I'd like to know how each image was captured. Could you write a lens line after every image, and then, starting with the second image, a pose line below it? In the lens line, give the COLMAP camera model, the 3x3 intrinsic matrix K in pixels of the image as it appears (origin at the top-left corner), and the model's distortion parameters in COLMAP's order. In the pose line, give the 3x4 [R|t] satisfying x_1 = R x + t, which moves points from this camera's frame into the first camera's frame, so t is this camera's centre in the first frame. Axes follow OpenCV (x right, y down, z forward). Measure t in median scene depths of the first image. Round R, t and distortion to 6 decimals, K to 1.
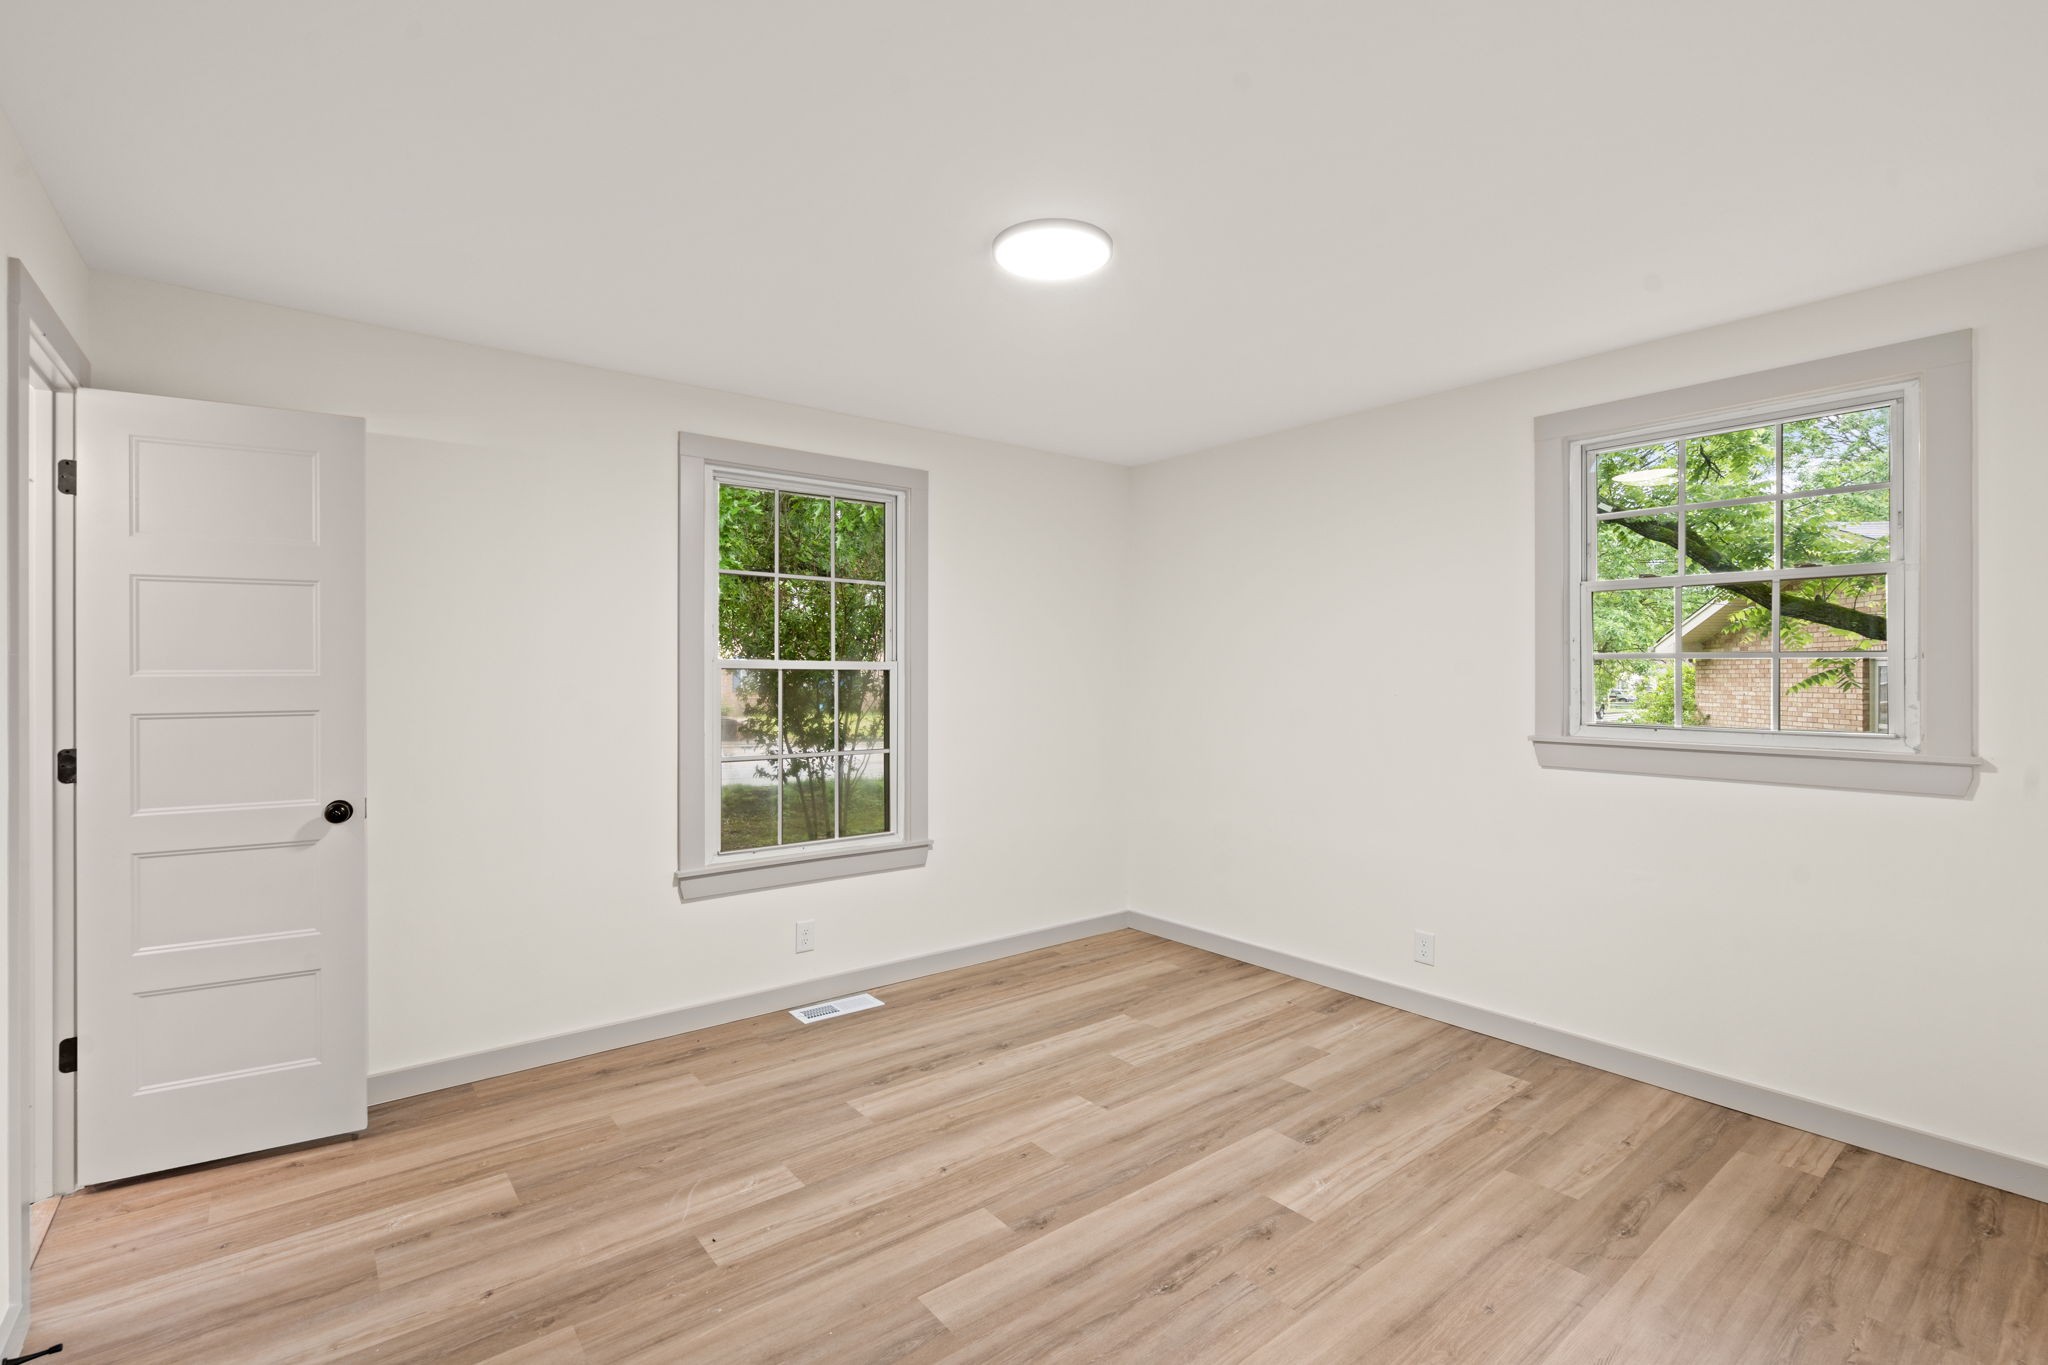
lens RADIAL K [[938.0, 0, 1021.9], [0, 938.0, 669.1], [0, 0, 1]] dist [0.001080, 0.000148]
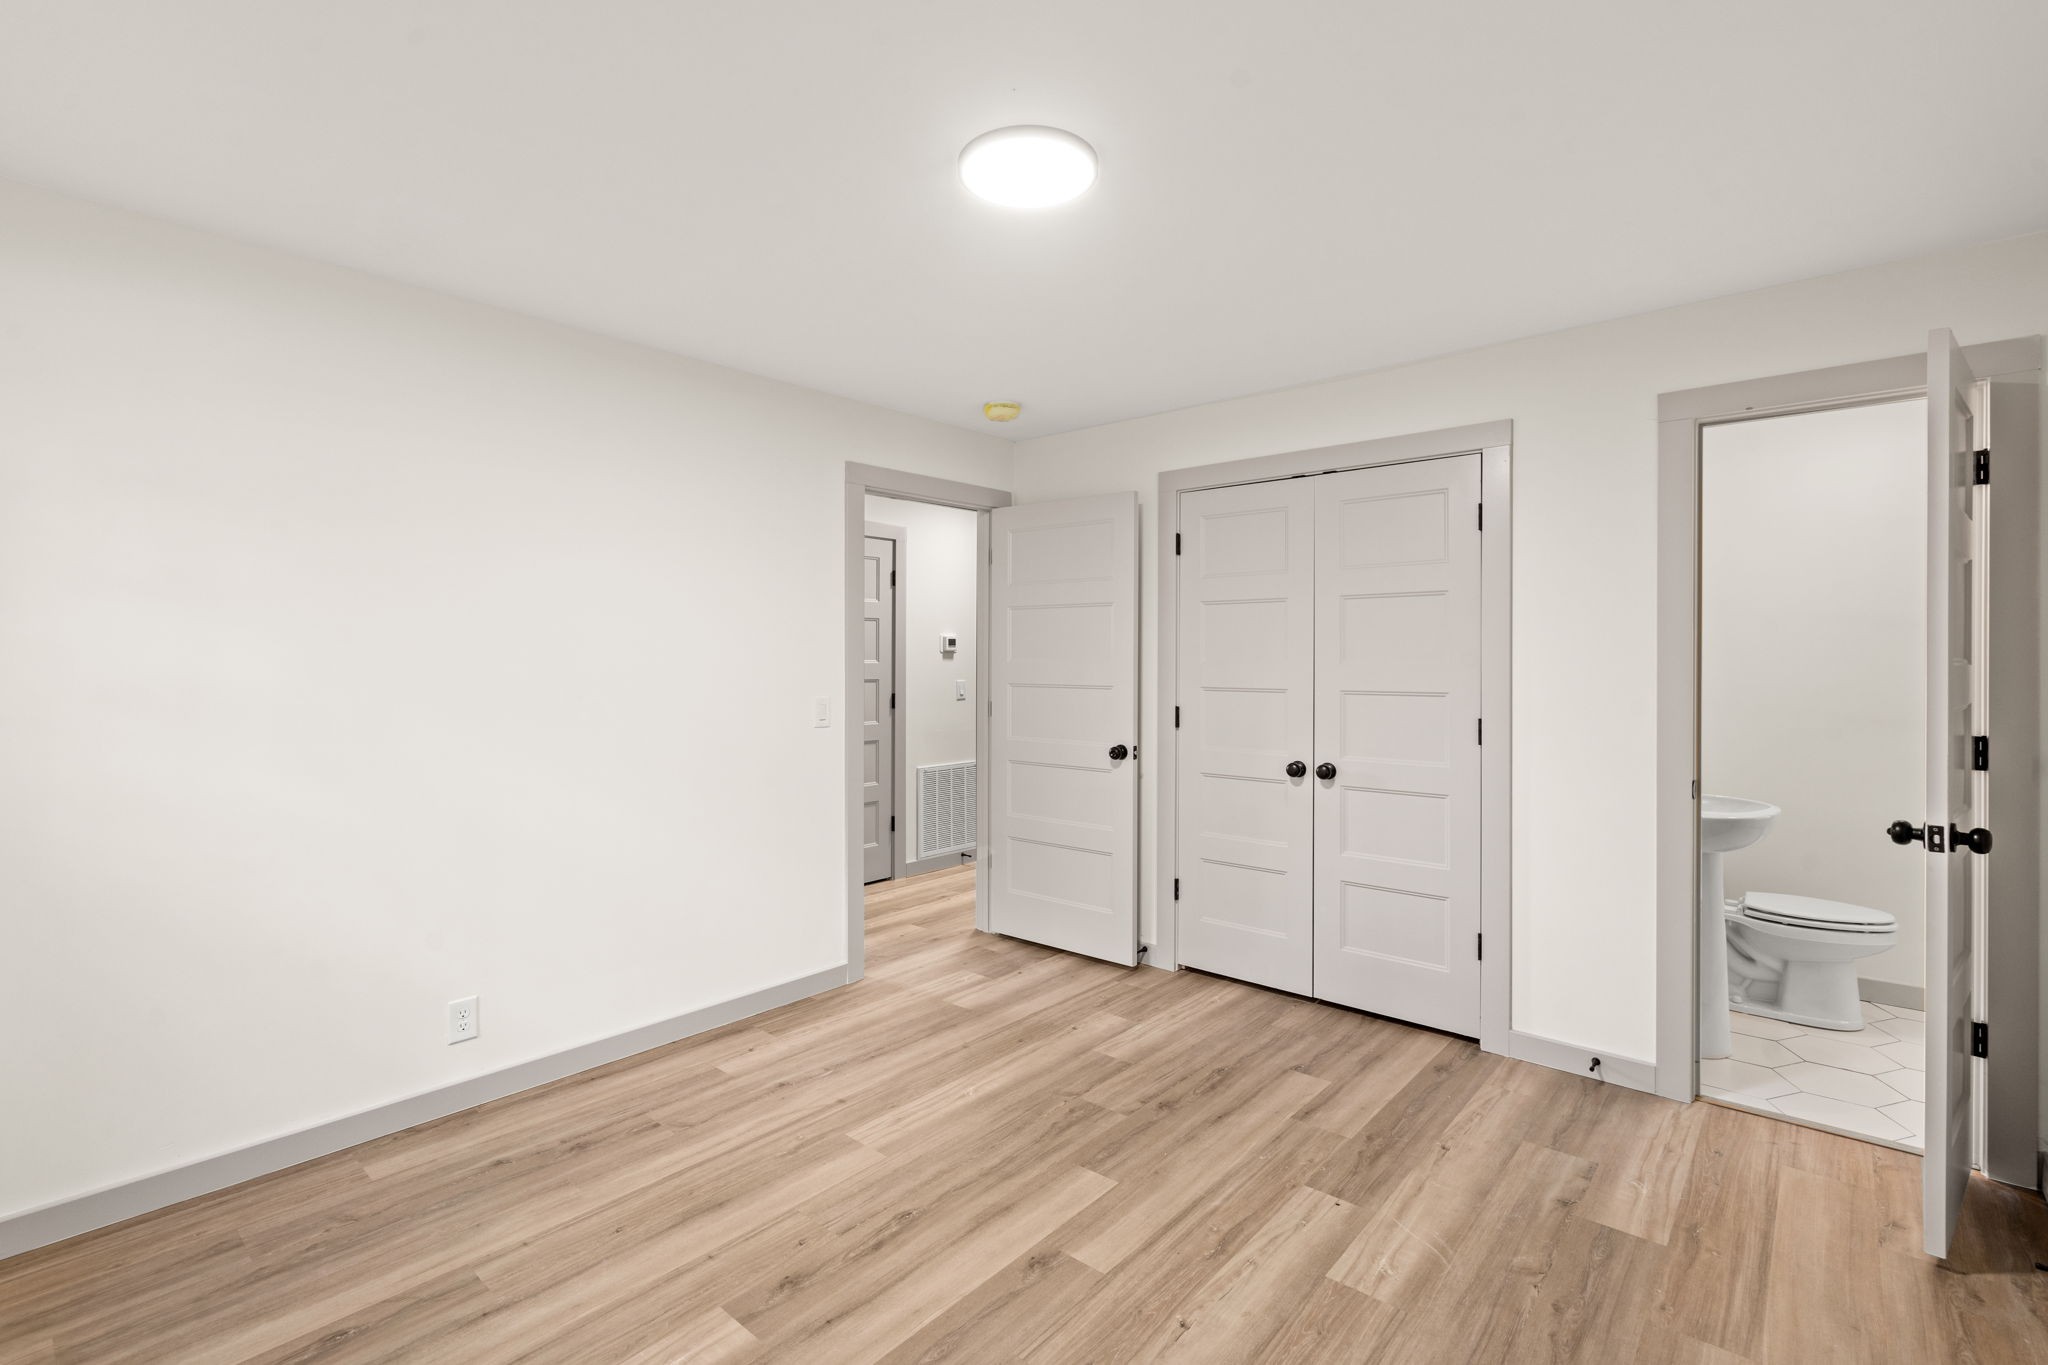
lens RADIAL K [[938.0, 0, 1021.9], [0, 938.0, 669.1], [0, 0, 1]] dist [0.001080, 0.000148]
pose [[-0.984341, 0.001125, -0.176272, 0.200392], [-0.000197, 0.999972, 0.007480, 0.006499], [0.176275, 0.007397, -0.984313, 1.961739]]
